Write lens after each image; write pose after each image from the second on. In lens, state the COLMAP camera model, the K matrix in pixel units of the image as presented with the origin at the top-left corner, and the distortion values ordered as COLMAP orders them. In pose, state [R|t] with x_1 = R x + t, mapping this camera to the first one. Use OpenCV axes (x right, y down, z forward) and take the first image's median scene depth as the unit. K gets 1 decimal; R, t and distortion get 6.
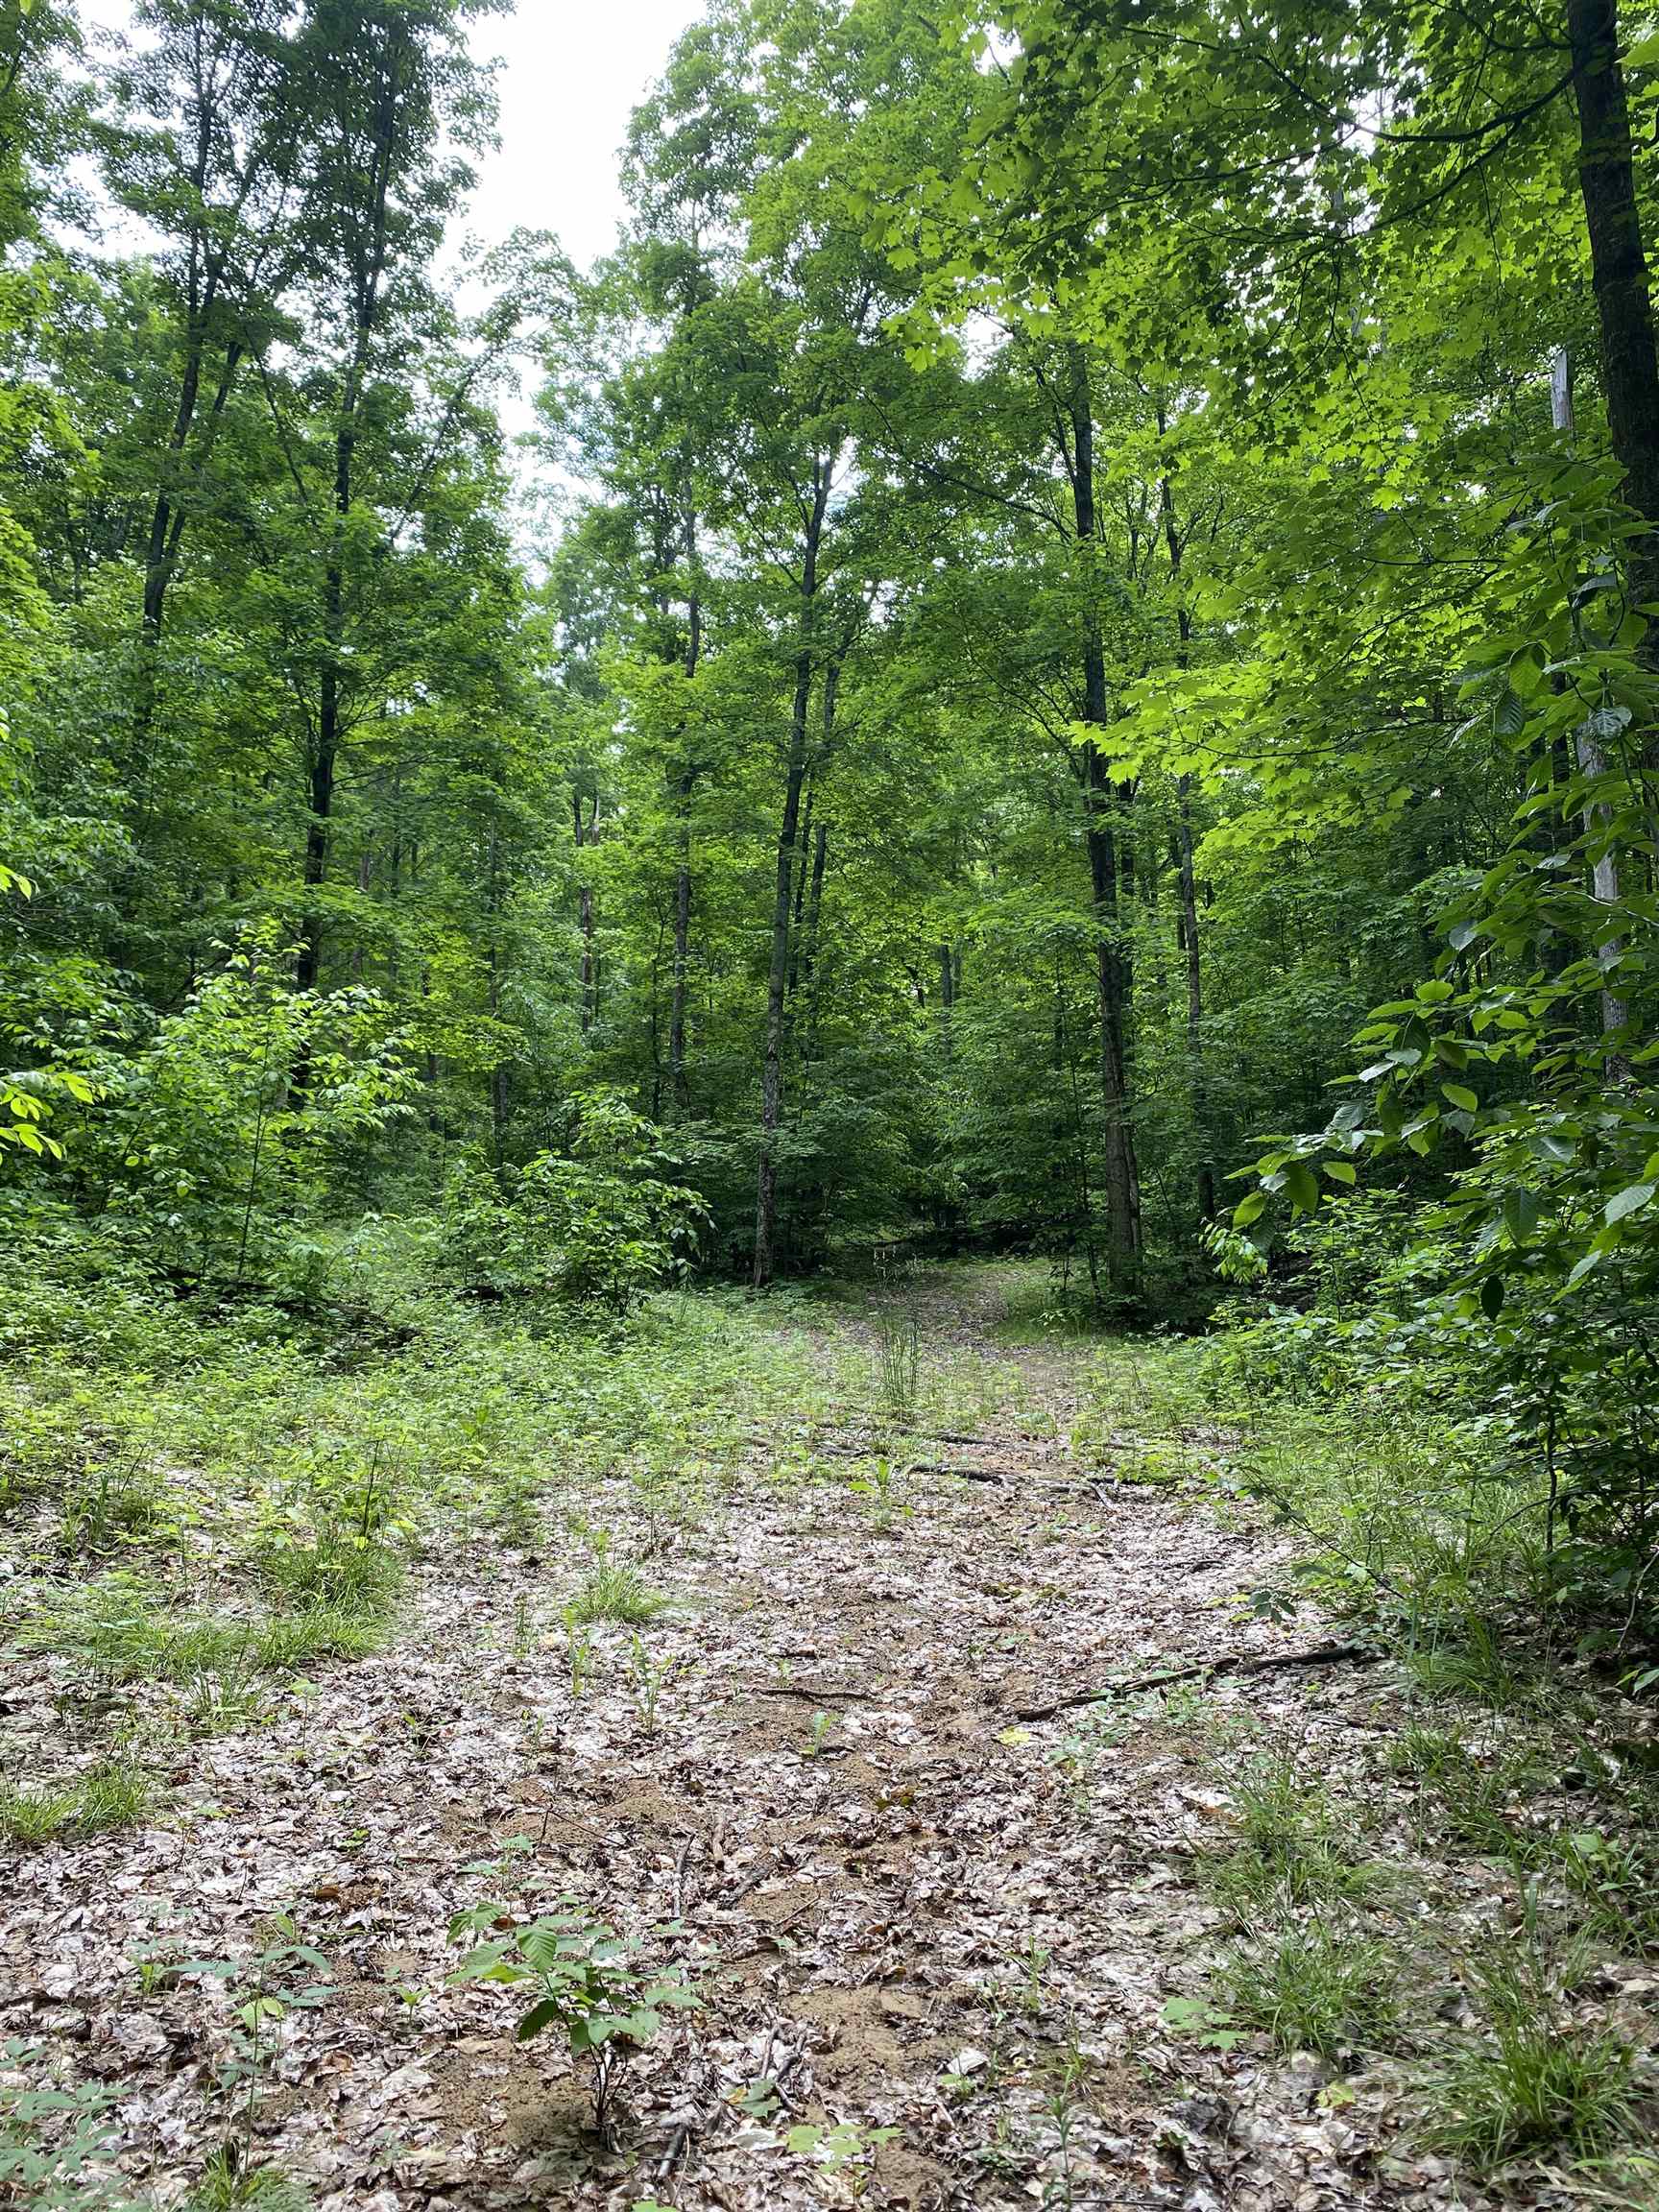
lens RADIAL K [[1474.7, 0, 829.5], [0, 1474.7, 1106.0], [0, 0, 1]] dist [0.015929, 0.000484]
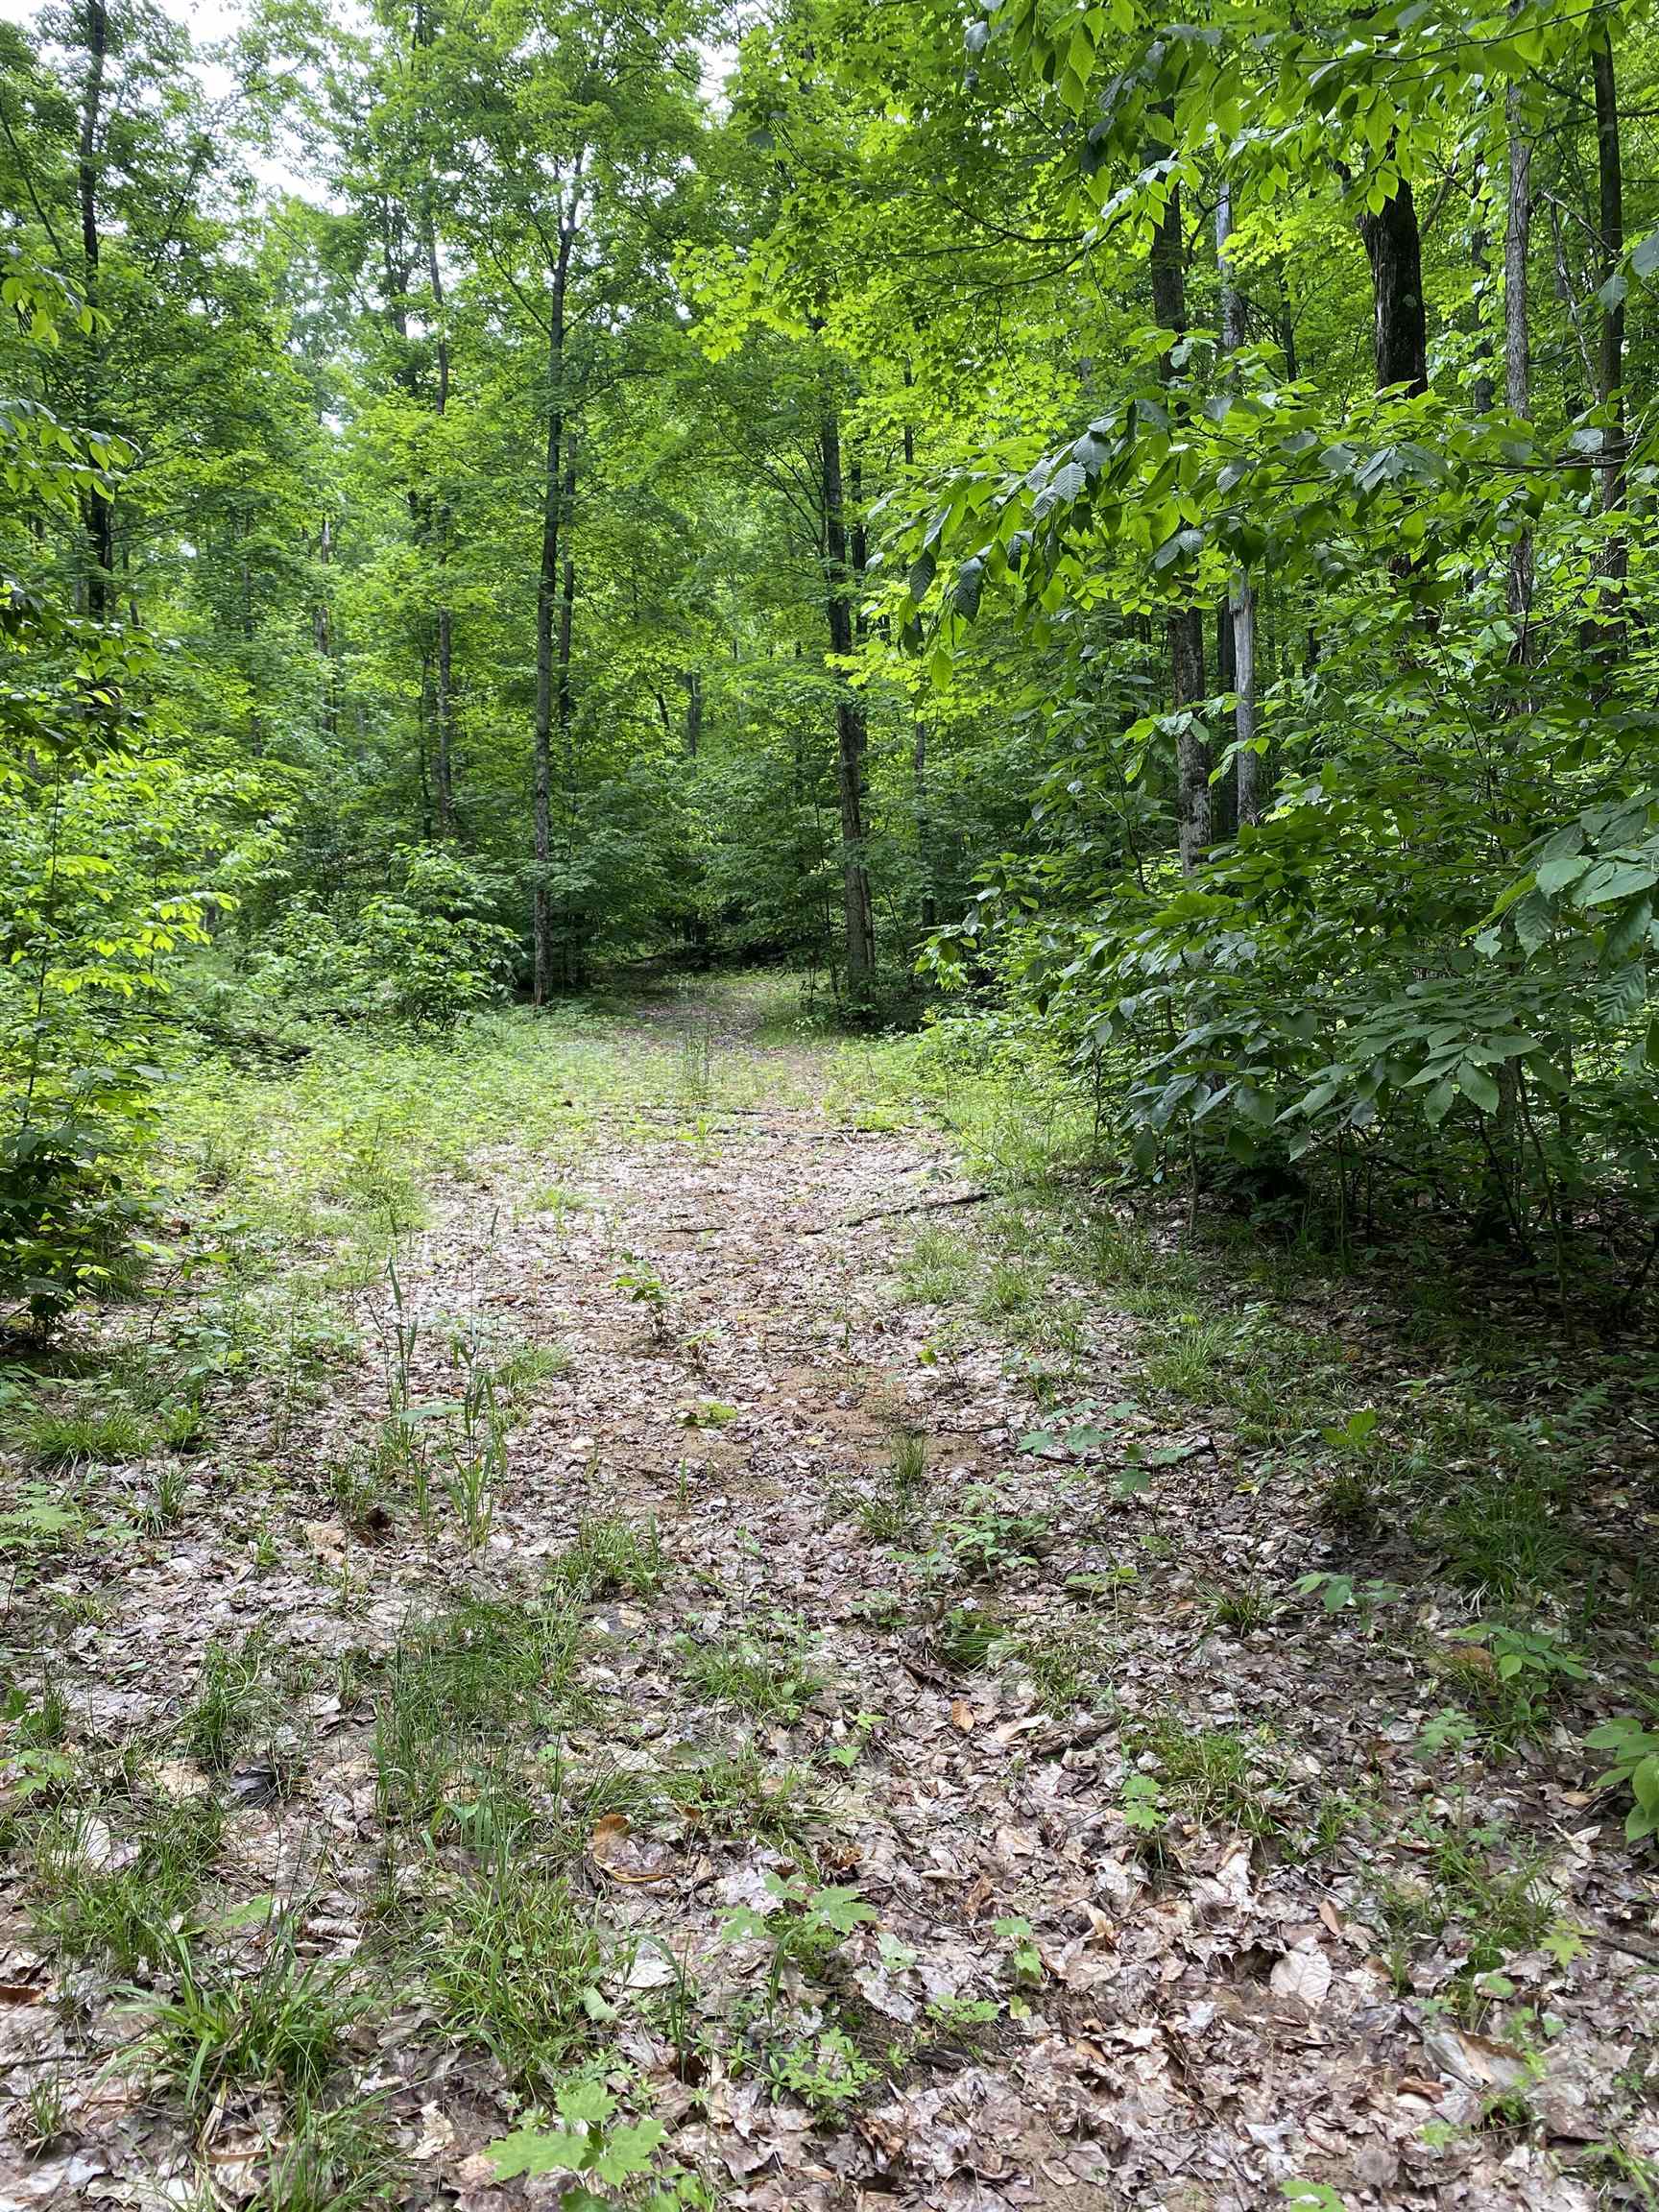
lens RADIAL K [[1474.7, 0, 829.5], [0, 1474.7, 1106.0], [0, 0, 1]] dist [0.015929, 0.000484]
pose [[0.984297, -0.042082, 0.171434, -0.046399], [0.007839, 0.980631, 0.195707, -0.033232], [-0.176349, -0.191290, 0.965562, -0.232908]]
